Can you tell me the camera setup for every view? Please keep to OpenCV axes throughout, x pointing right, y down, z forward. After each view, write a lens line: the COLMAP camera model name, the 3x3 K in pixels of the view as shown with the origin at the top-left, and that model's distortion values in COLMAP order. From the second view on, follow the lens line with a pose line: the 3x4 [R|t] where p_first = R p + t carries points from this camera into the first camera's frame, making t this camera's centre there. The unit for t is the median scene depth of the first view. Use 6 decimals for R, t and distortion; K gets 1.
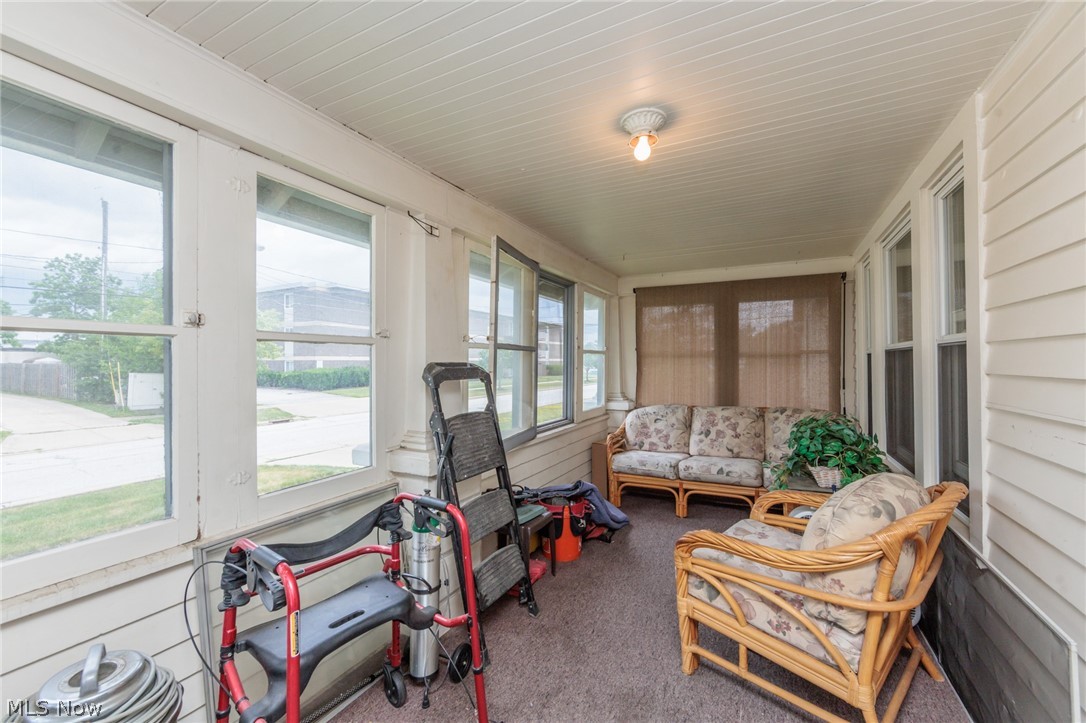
lens RADIAL K [[425.9, 0, 543.4], [0, 425.9, 359.5], [0, 0, 1]] dist [0.000014, -0.000387]
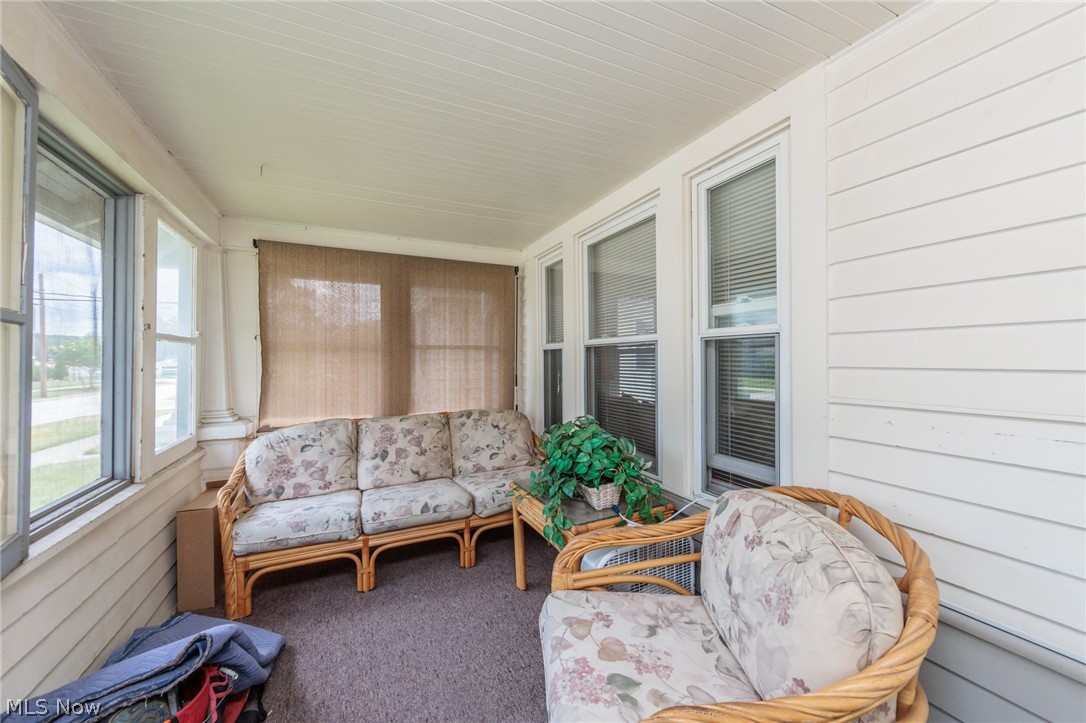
lens RADIAL K [[425.9, 0, 544.7], [0, 425.9, 359.6], [0, 0, 1]] dist [0.000014, -0.000387]
pose [[0.602358, 0.000670, 0.798226, -0.033884], [-0.004719, 0.999985, 0.002722, 0.005646], [-0.798212, -0.005406, 0.602352, 0.343080]]
